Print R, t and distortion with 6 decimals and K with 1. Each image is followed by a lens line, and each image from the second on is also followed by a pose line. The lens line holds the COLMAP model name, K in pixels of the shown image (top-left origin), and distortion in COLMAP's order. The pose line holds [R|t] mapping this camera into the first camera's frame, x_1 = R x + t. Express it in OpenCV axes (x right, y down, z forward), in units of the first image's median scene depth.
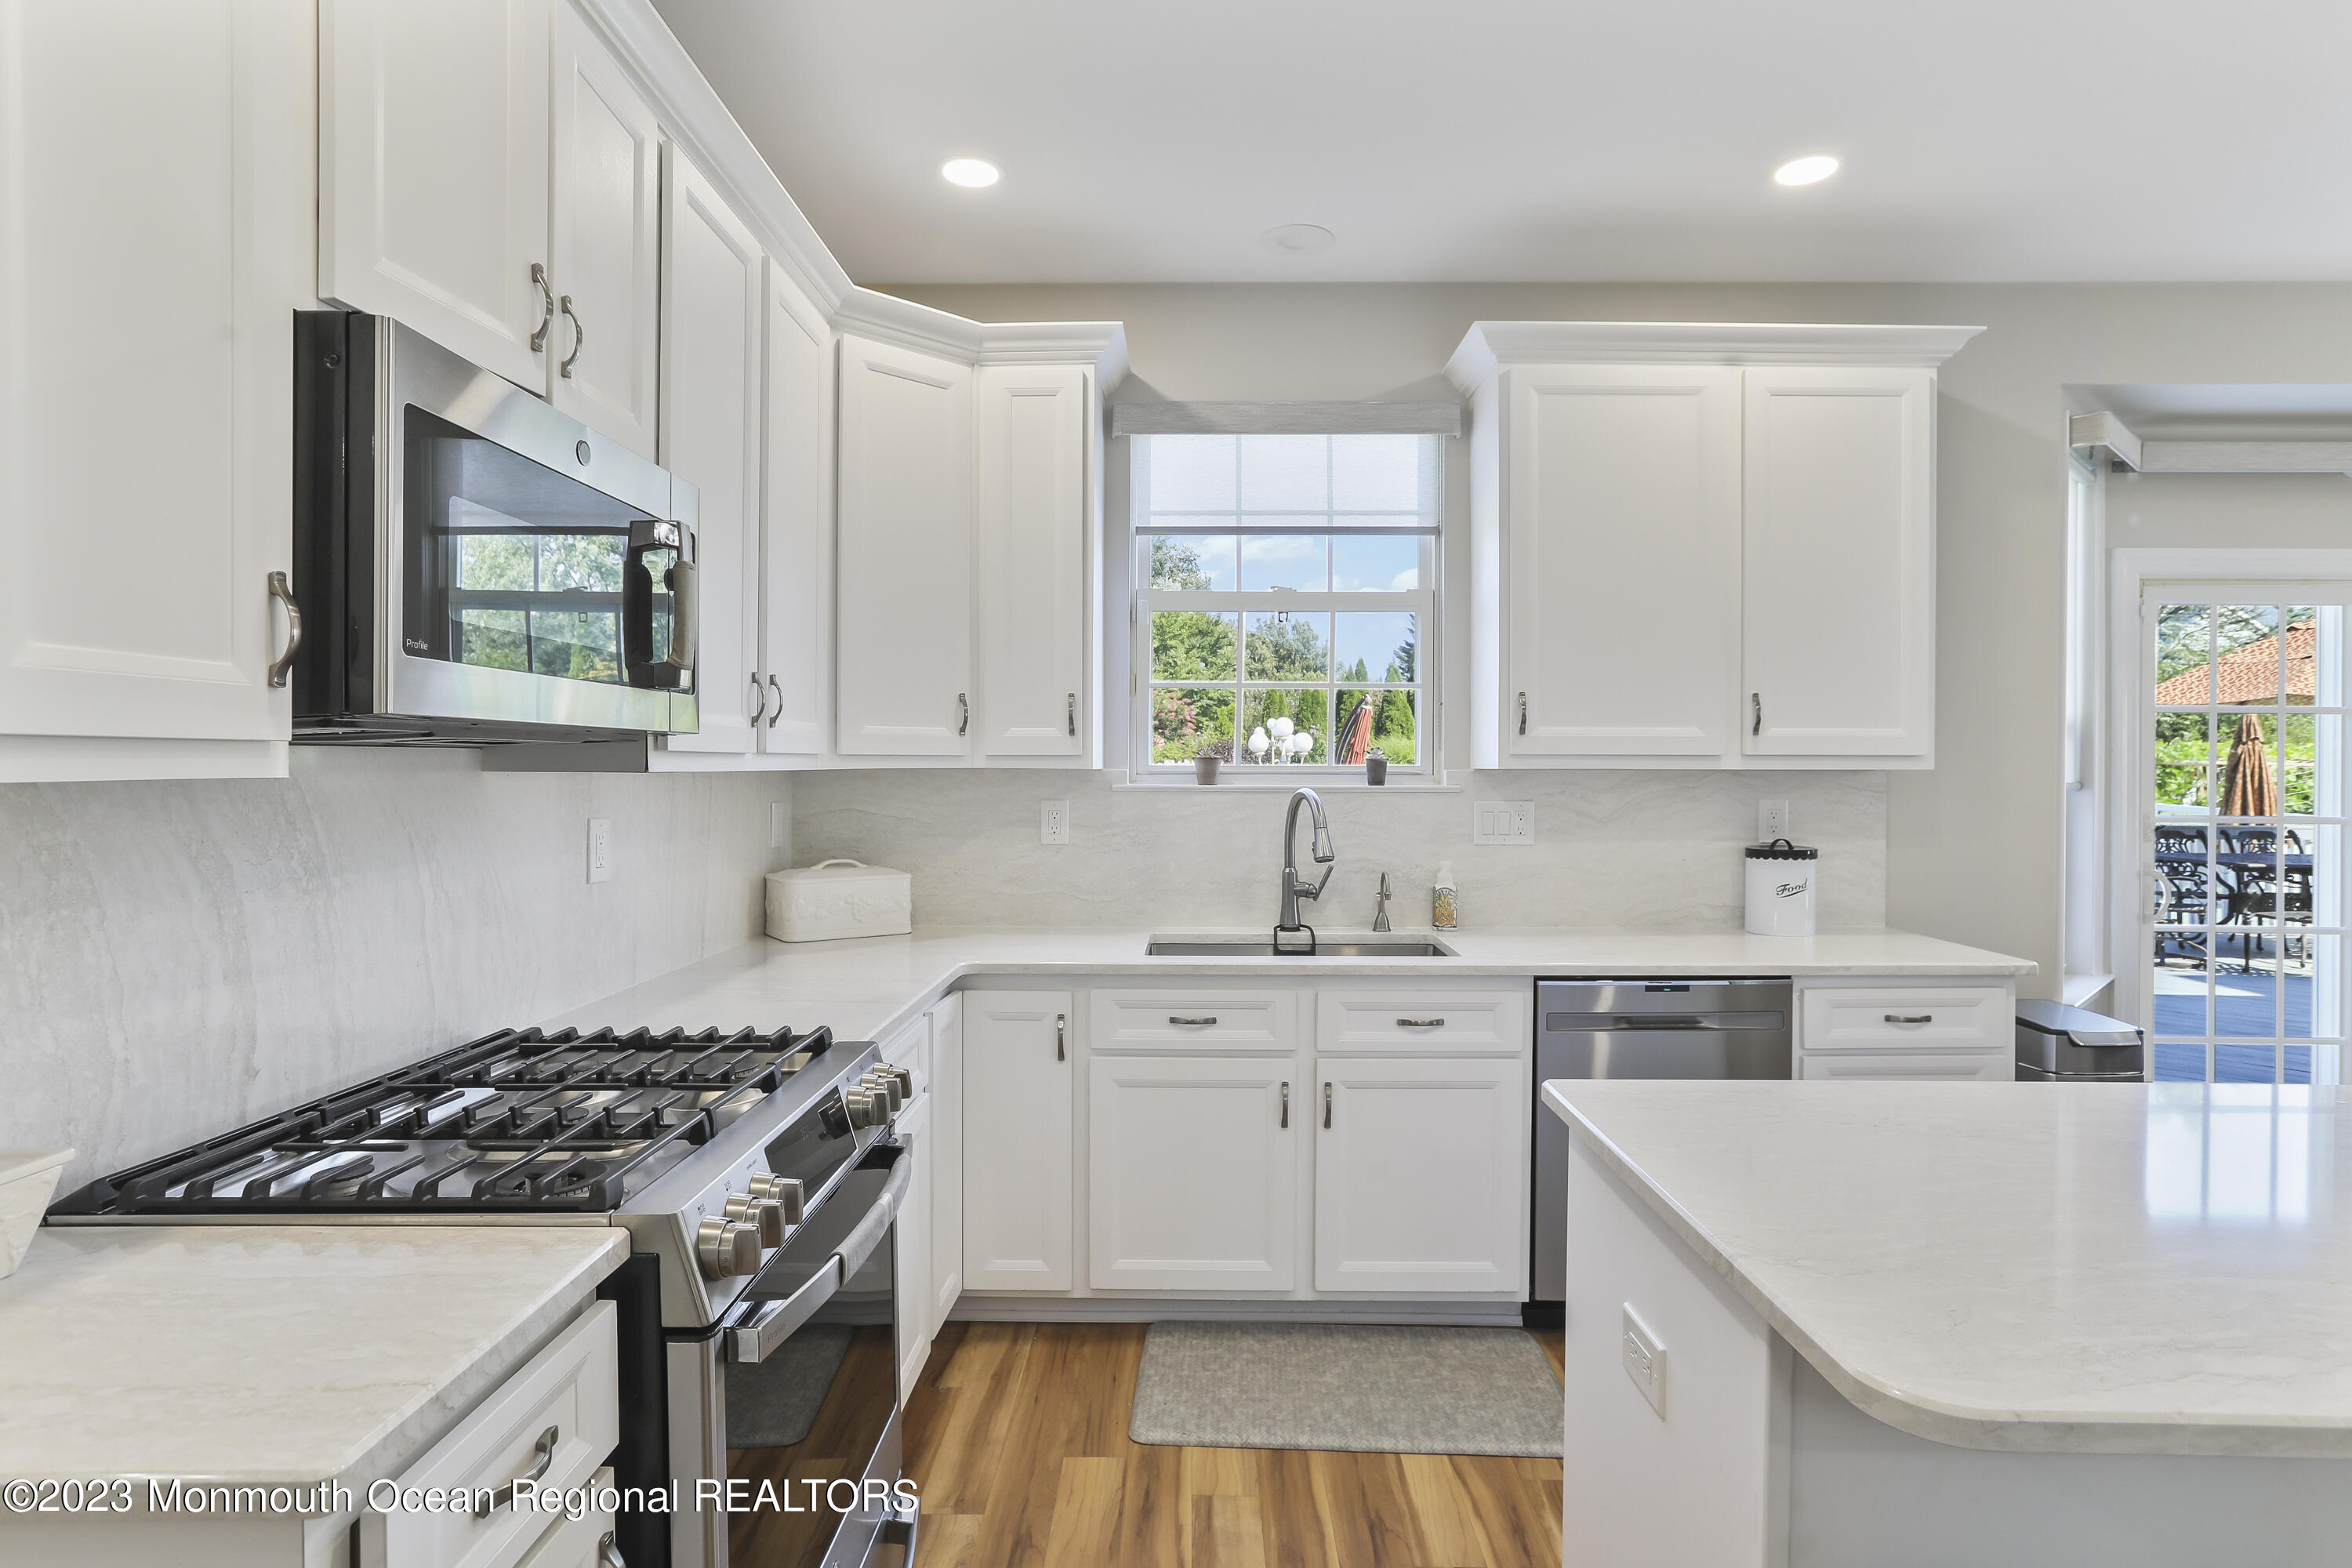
lens RADIAL K [[1205.4, 0, 1176.0], [0, 1205.4, 784.0], [0, 0, 1]] dist [-0.000860, -0.000045]
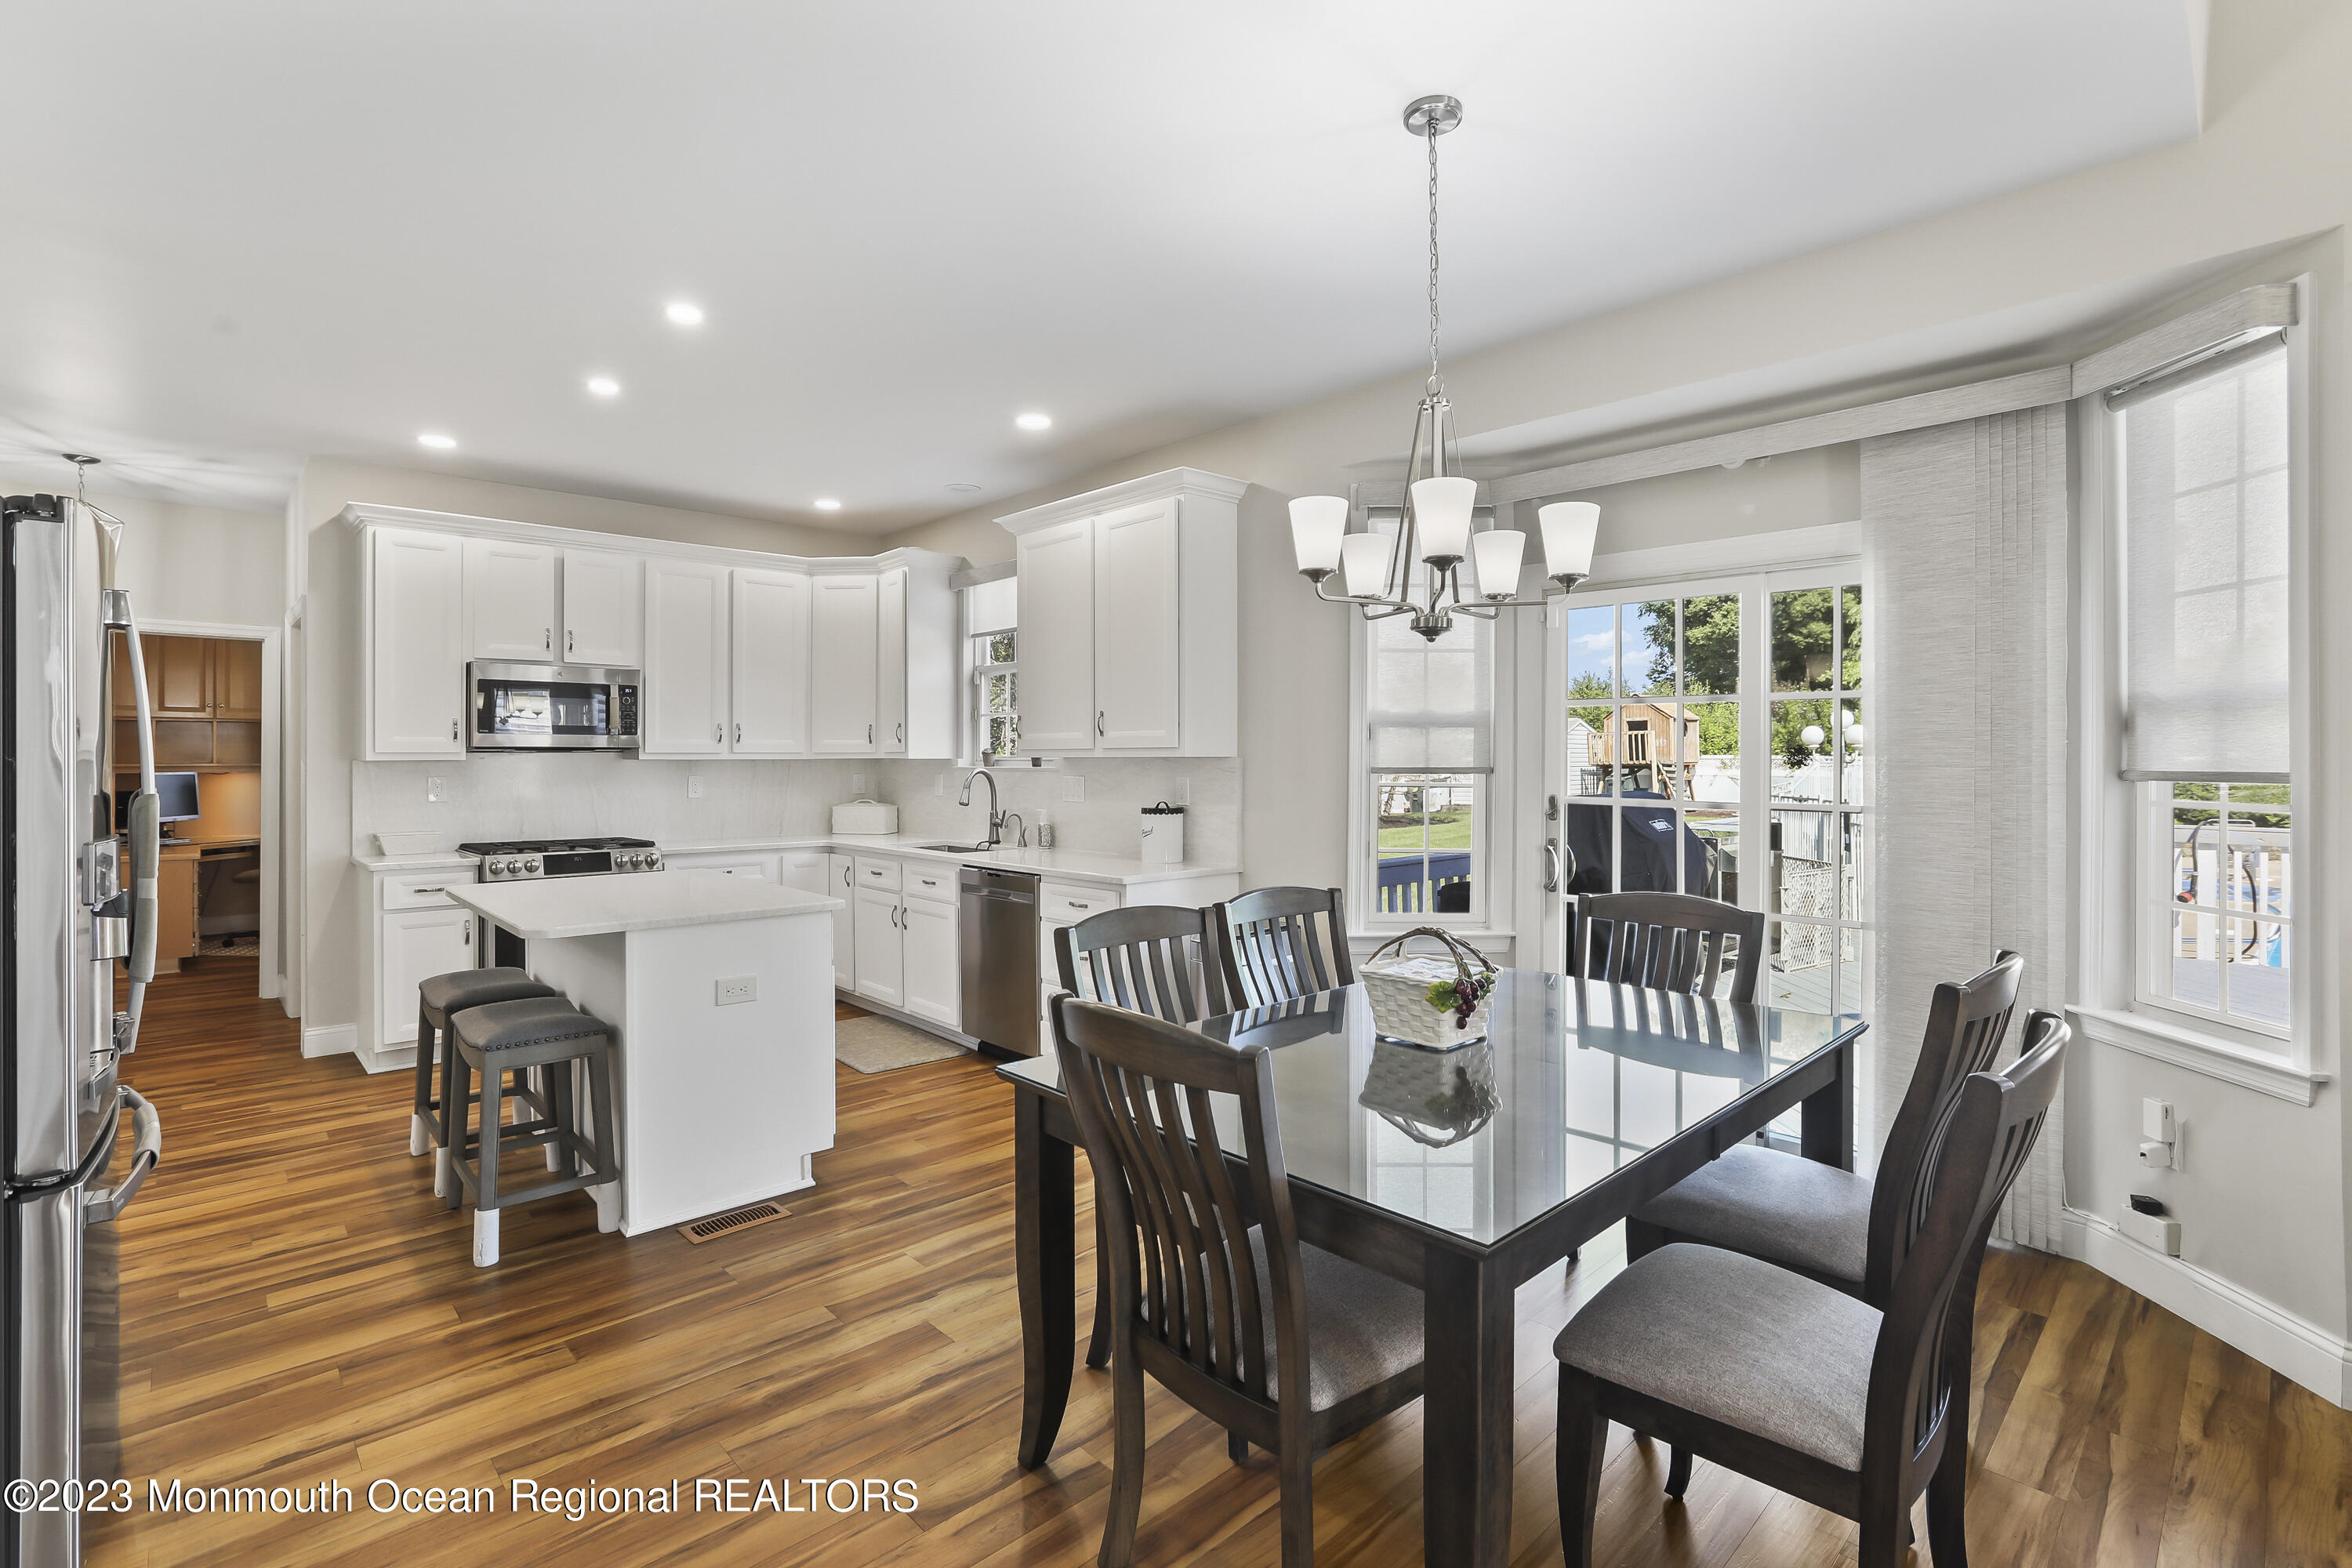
lens RADIAL K [[1058.6, 0, 1174.8], [0, 1058.6, 758.9], [0, 0, 1]] dist [-0.048902, 0.023584]
pose [[0.690477, -0.002012, -0.723352, 1.493824], [-0.008220, 0.999910, -0.010629, 0.004176], [0.723308, 0.013285, 0.690398, 0.068510]]
